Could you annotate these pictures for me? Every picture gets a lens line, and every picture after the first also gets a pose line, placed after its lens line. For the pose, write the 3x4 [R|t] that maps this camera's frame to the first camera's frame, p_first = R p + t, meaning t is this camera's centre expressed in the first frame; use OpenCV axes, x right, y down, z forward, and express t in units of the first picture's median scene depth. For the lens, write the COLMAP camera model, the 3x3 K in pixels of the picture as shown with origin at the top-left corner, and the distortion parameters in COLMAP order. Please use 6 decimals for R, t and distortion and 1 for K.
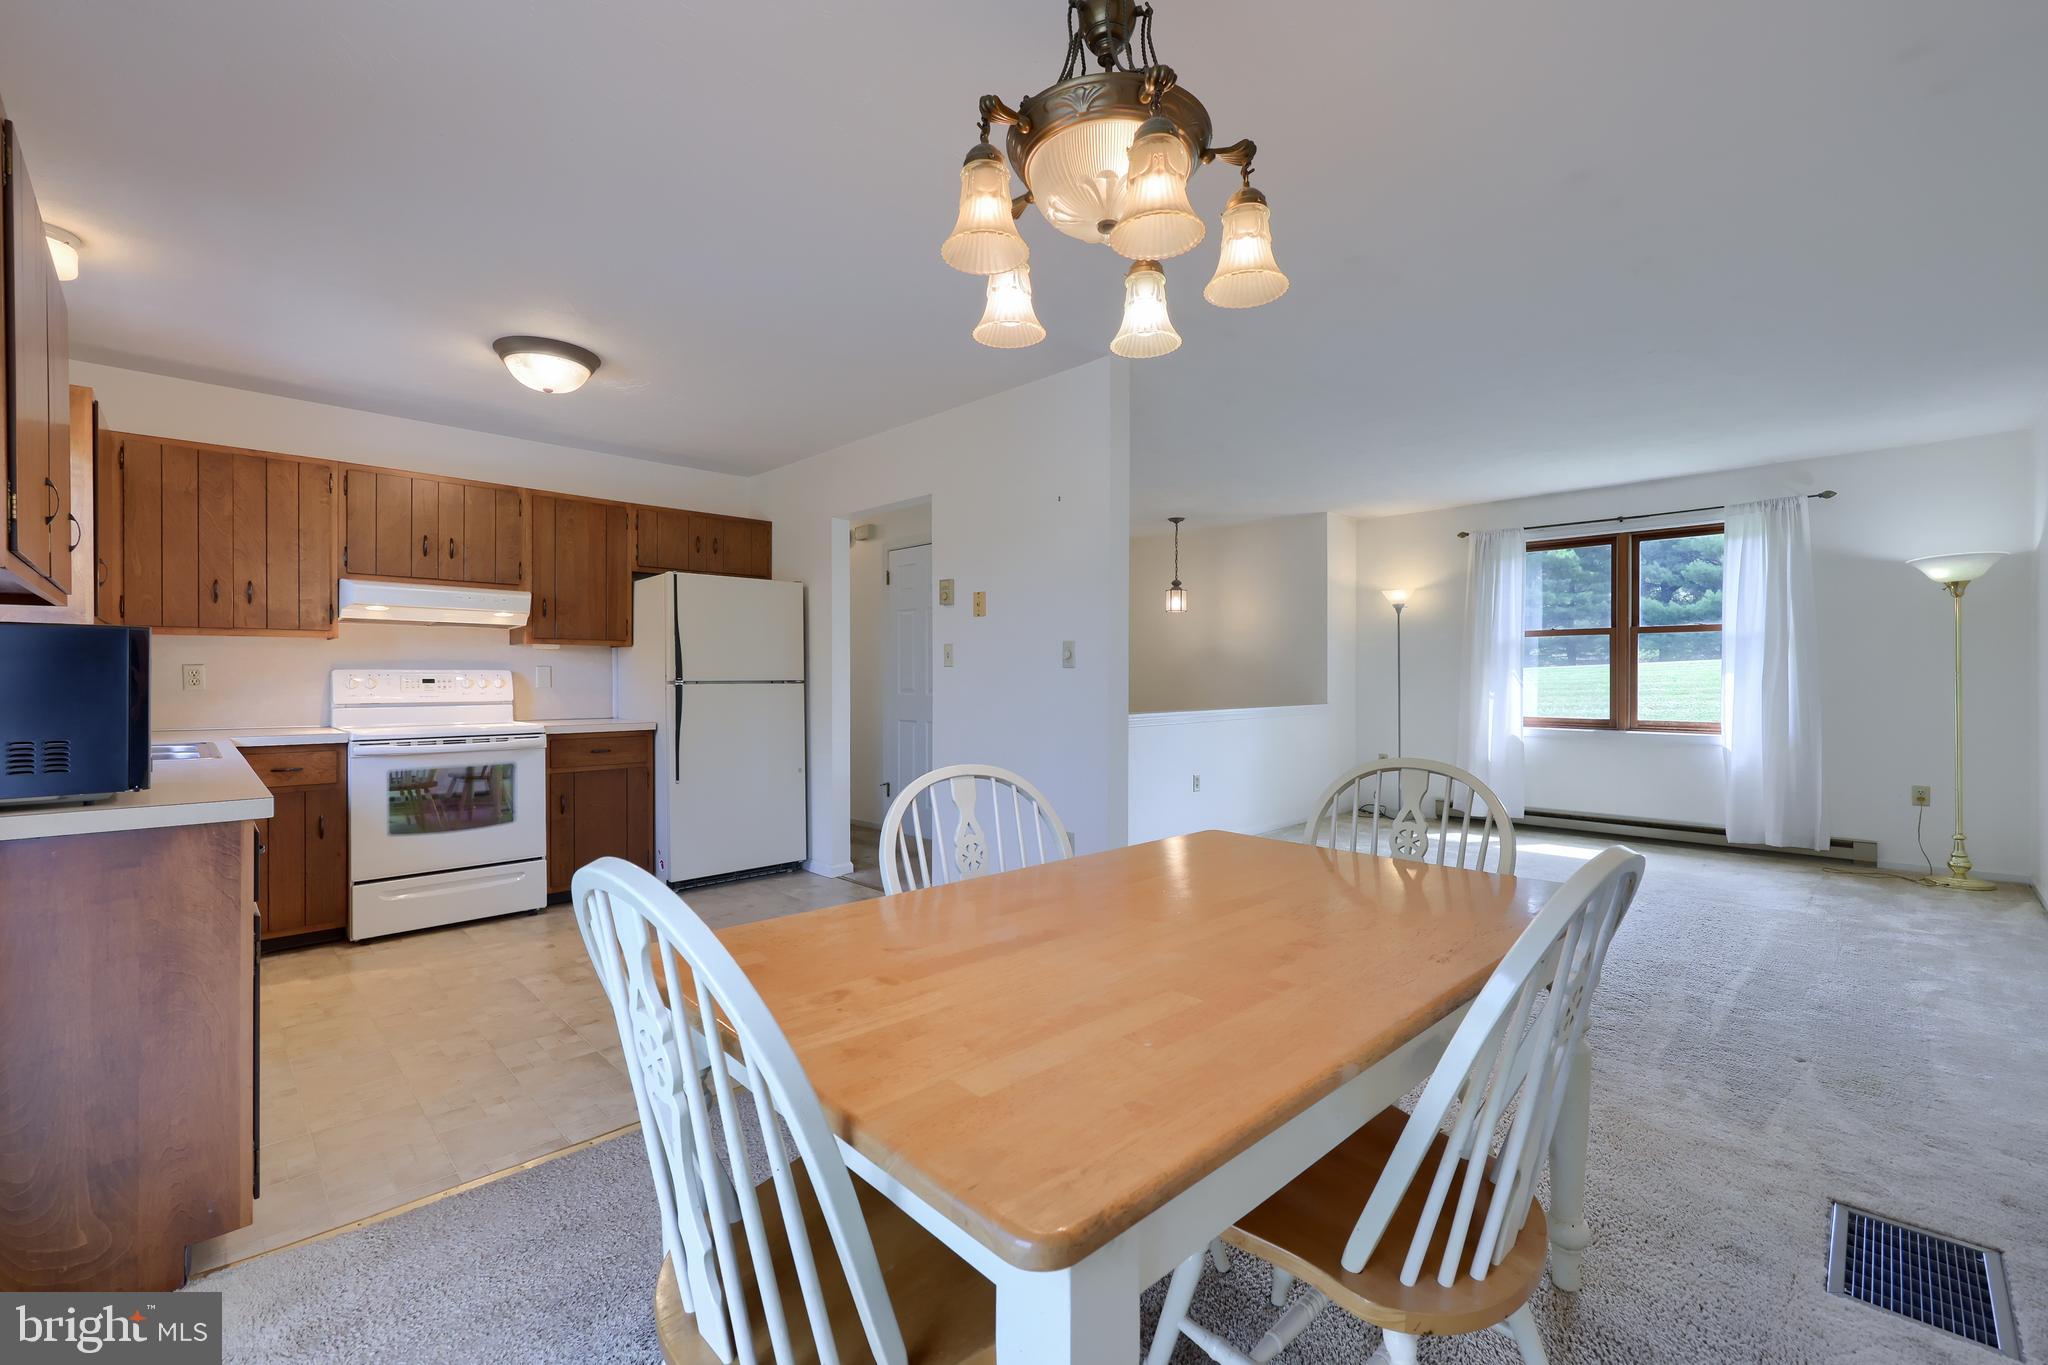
lens RADIAL K [[833.7, 0, 1022.7], [0, 833.7, 677.3], [0, 0, 1]] dist [0.000669, 0.001249]
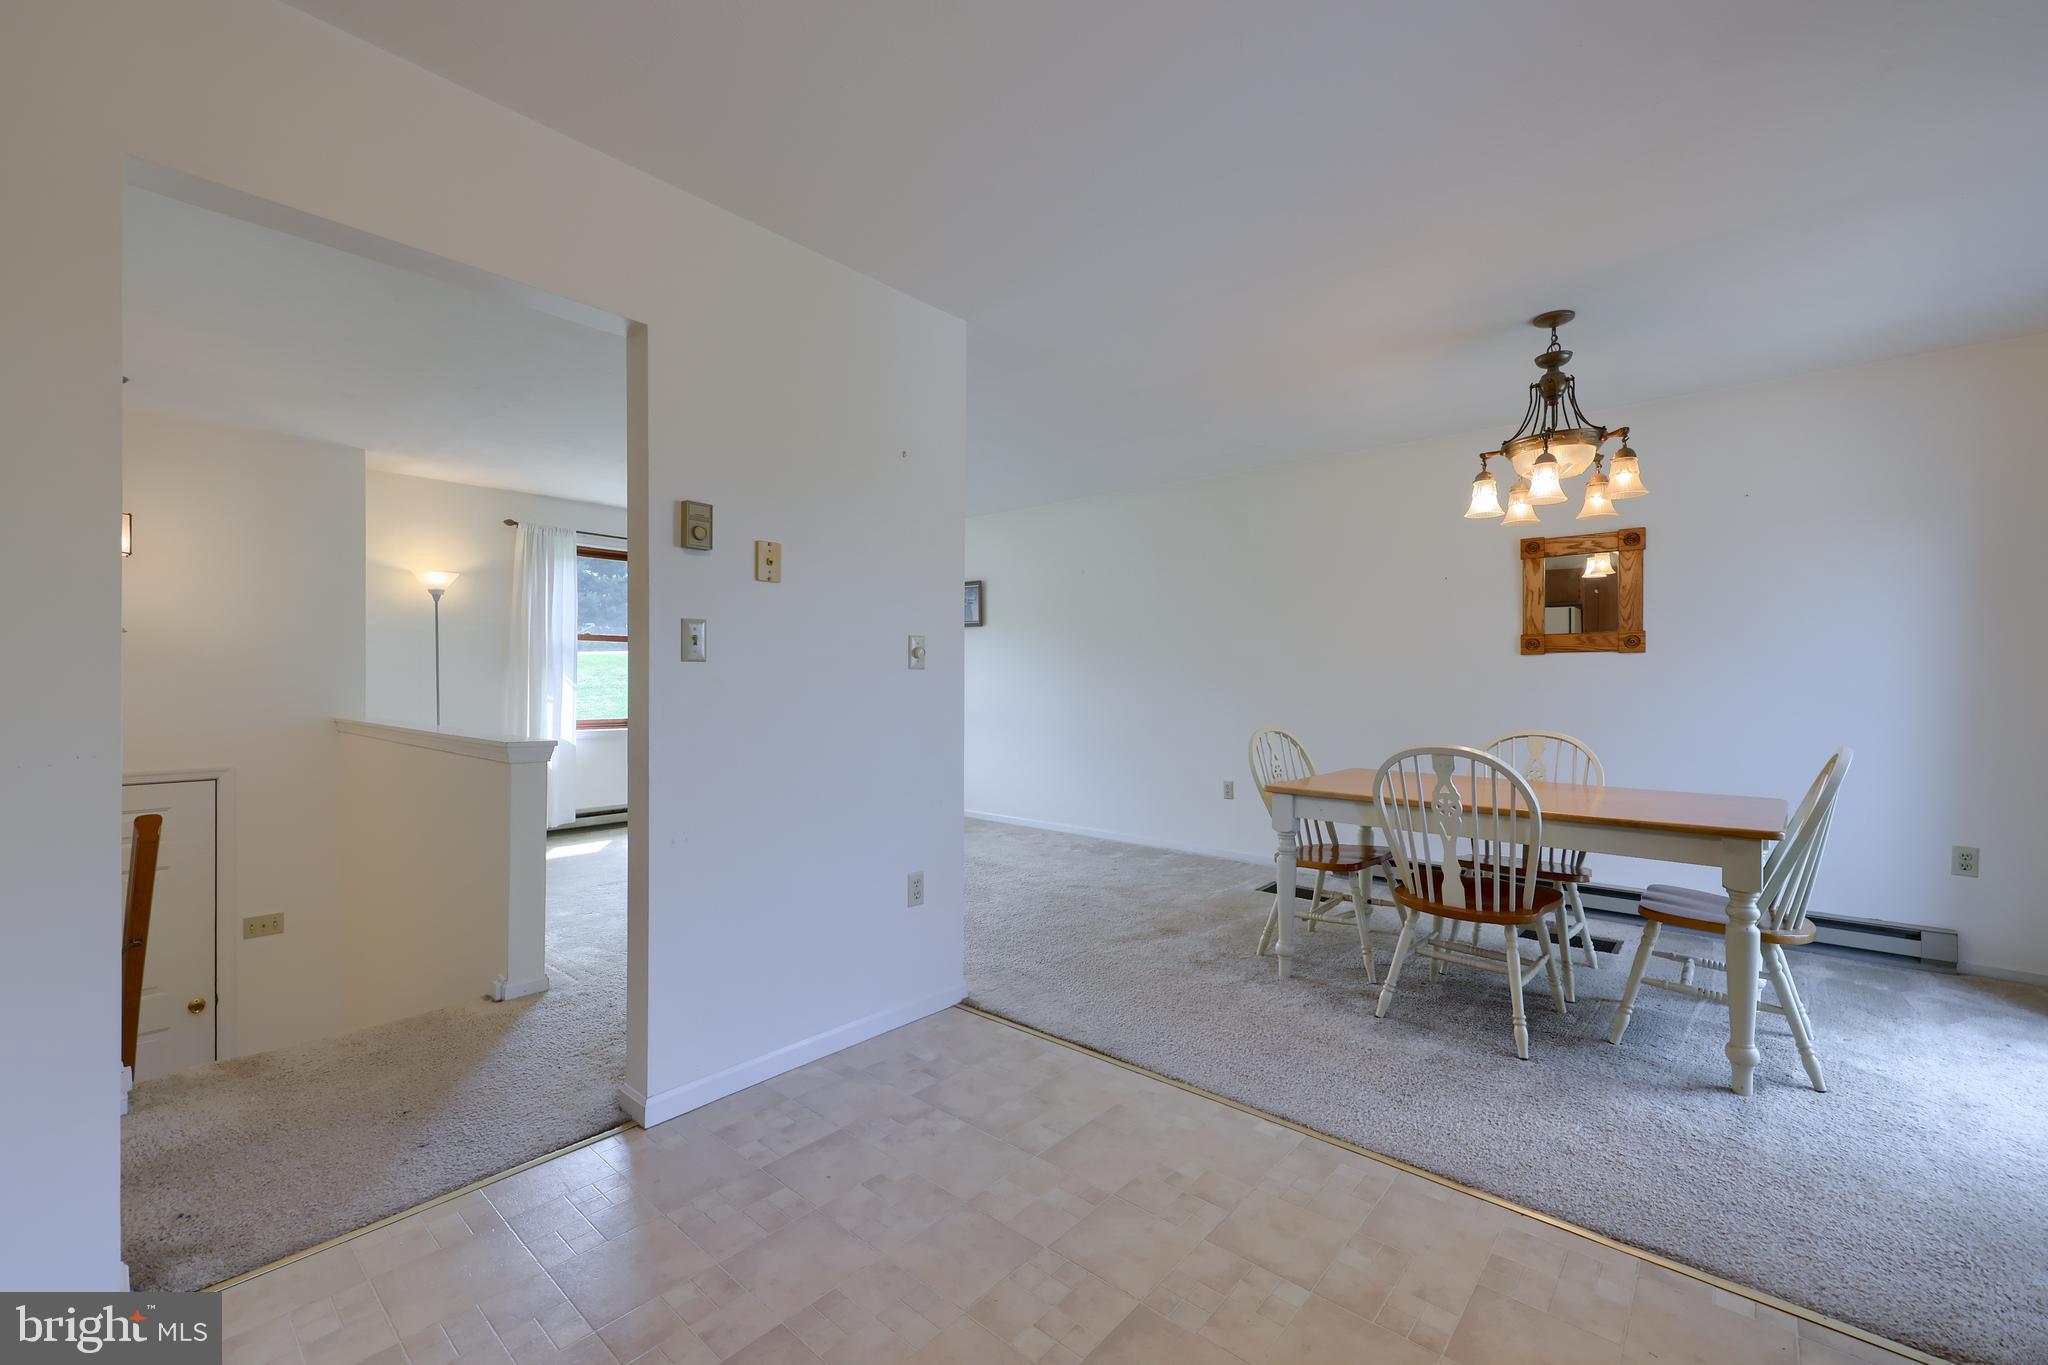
lens RADIAL K [[833.7, 0, 1023.1], [0, 833.7, 684.0], [0, 0, 1]] dist [0.000669, 0.001249]
pose [[-0.073795, -0.001856, 0.997272, -0.464753], [-0.006690, 0.999977, 0.001366, -0.000870], [-0.997251, -0.006571, -0.073806, 0.582726]]
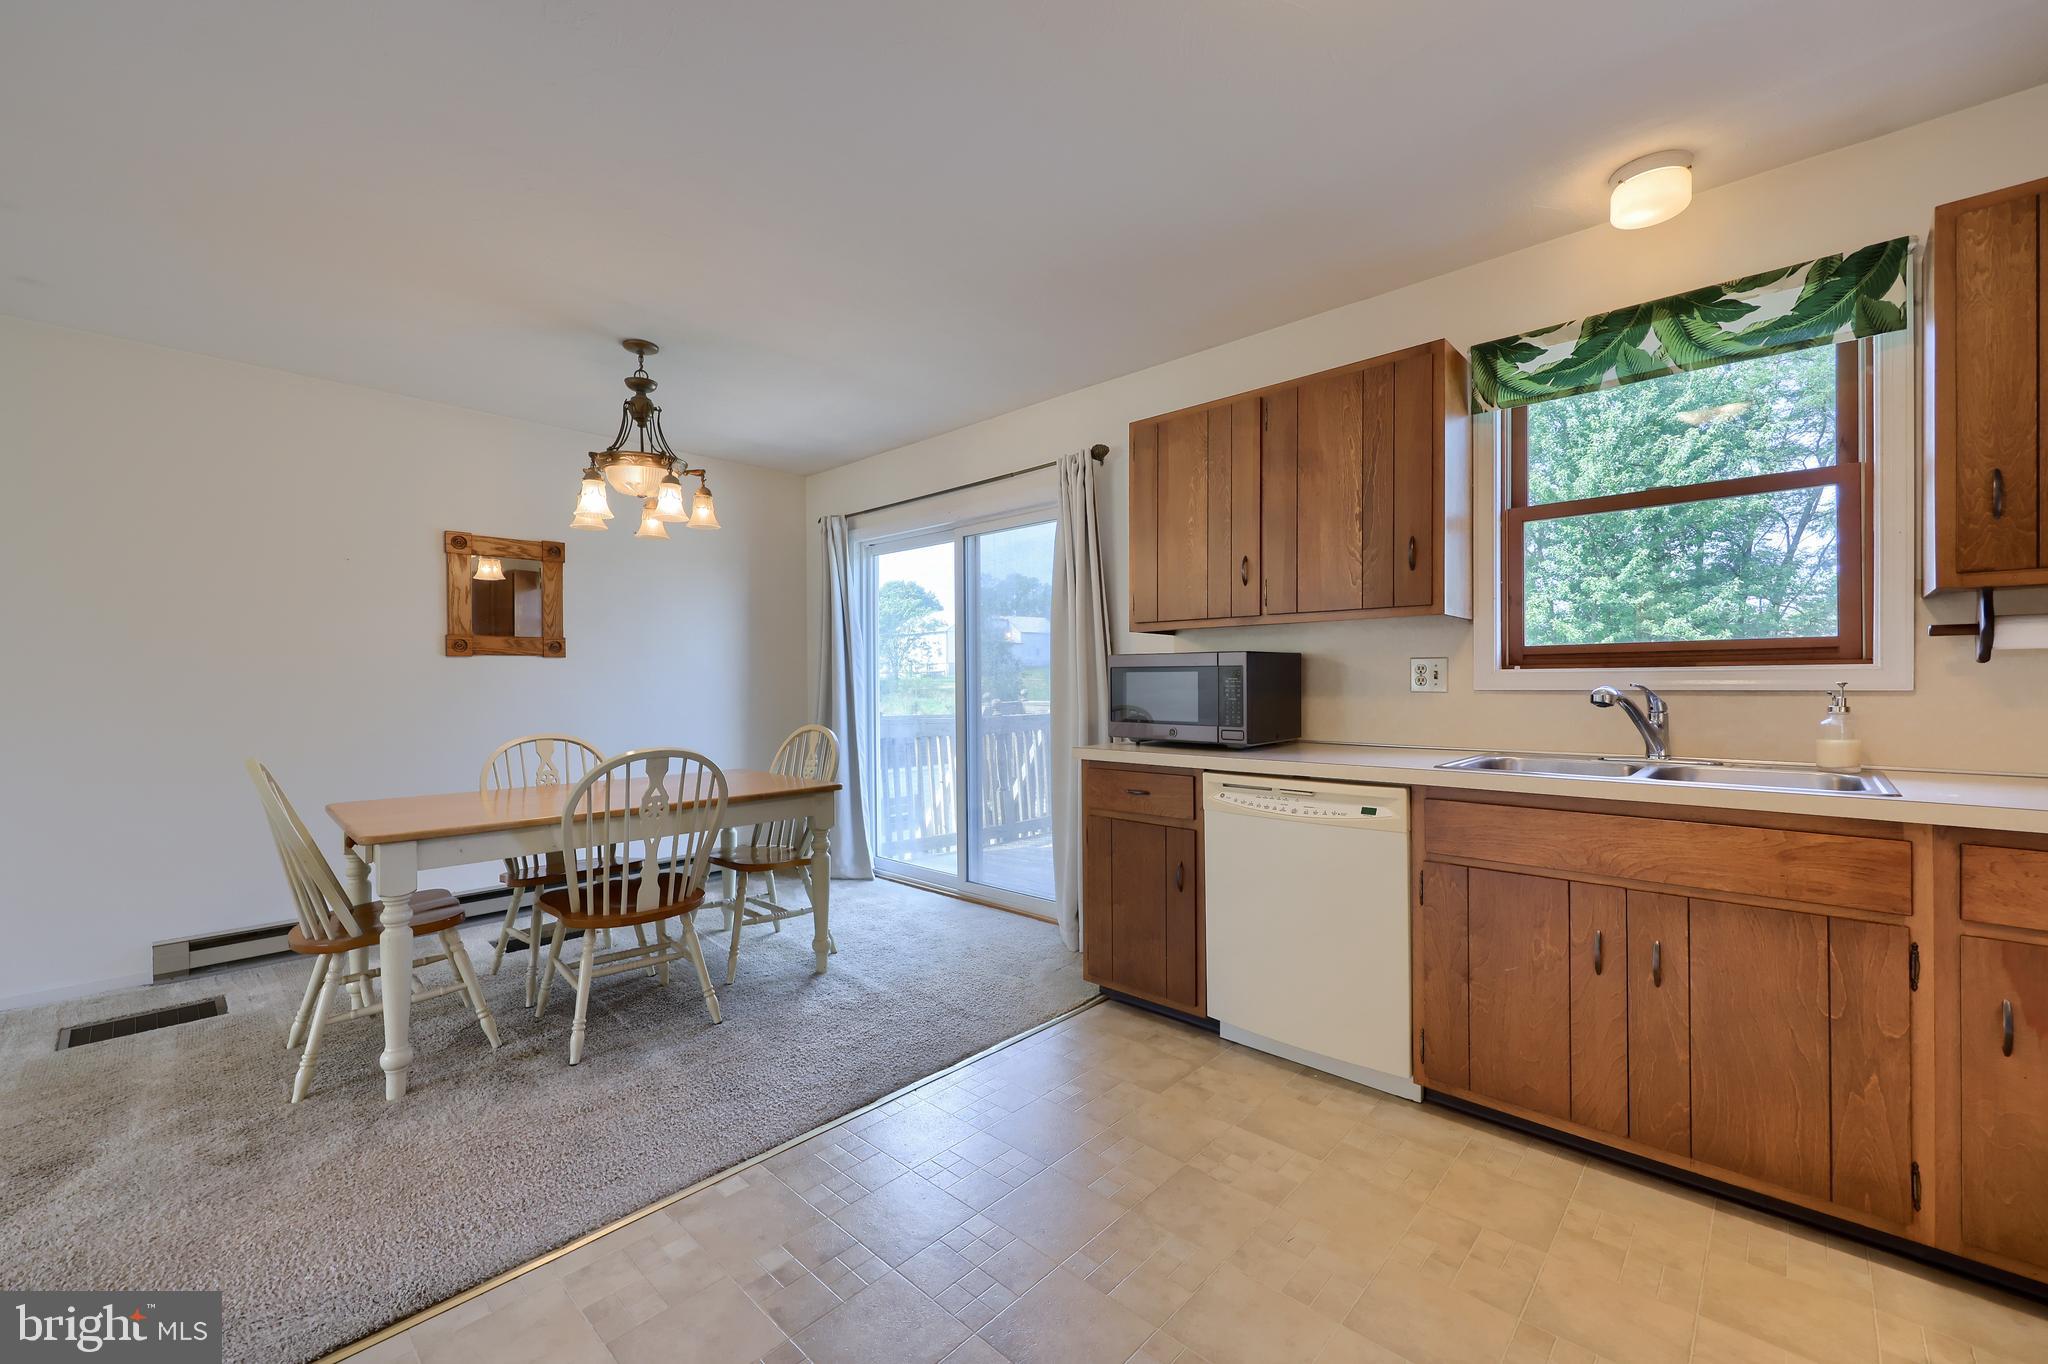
lens RADIAL K [[833.7, 0, 1019.5], [0, 833.7, 686.0], [0, 0, 1]] dist [0.000669, 0.001249]
pose [[-0.999237, 0.011442, -0.037347, -0.199623], [0.011424, 0.999935, 0.000675, -0.000012], [0.037352, 0.000248, -0.999302, 0.785165]]
